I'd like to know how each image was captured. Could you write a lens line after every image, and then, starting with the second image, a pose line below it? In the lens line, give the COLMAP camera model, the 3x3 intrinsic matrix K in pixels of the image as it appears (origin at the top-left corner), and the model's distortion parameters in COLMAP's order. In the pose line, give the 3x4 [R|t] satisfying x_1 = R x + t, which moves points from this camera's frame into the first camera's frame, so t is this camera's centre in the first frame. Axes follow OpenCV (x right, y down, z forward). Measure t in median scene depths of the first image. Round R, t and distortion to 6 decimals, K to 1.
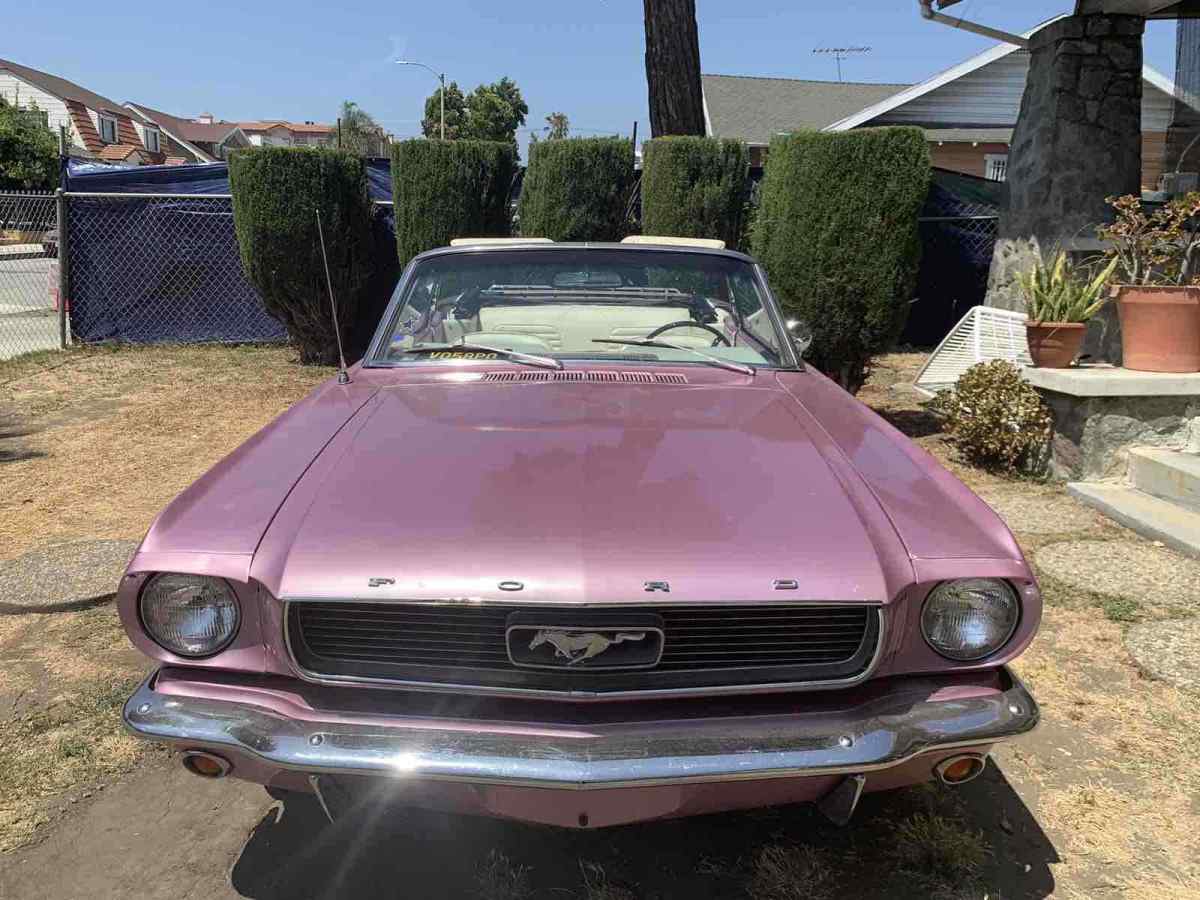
lens RADIAL K [[907.7, 0, 596.8], [0, 907.7, 443.3], [0, 0, 1]] dist [0.022753, -0.019484]
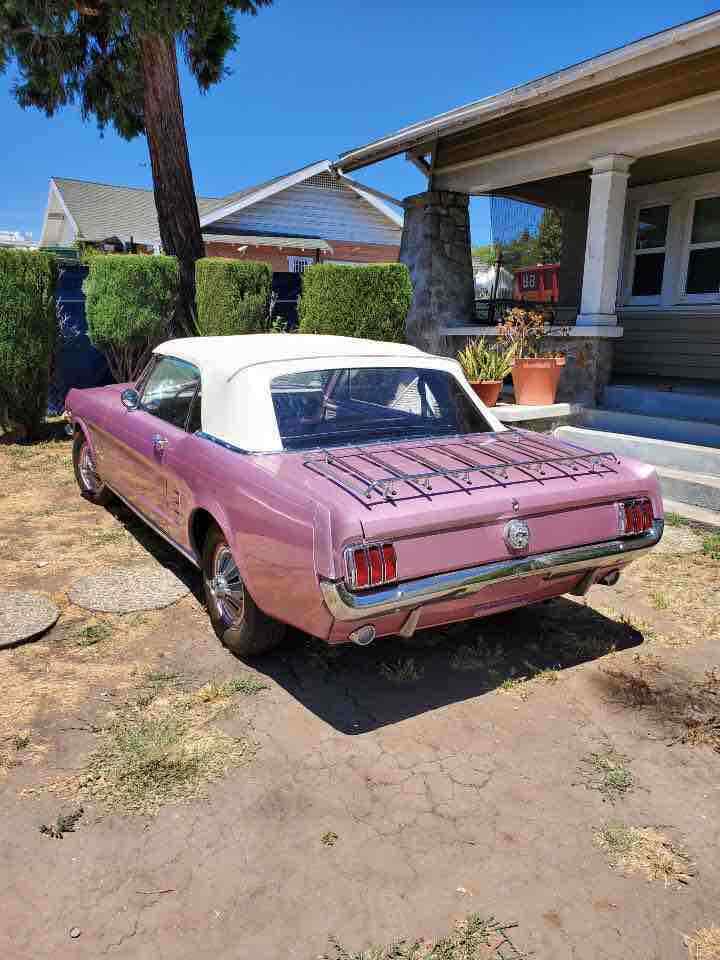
lens RADIAL K [[726.2, 0, 358.4], [0, 726.2, 485.4], [0, 0, 1]] dist [0.022753, -0.019484]
pose [[0.870664, -0.115210, 0.478196, -0.309539], [0.110409, 0.993150, 0.038251, -0.012208], [-0.479327, 0.019493, 0.877420, -0.072903]]
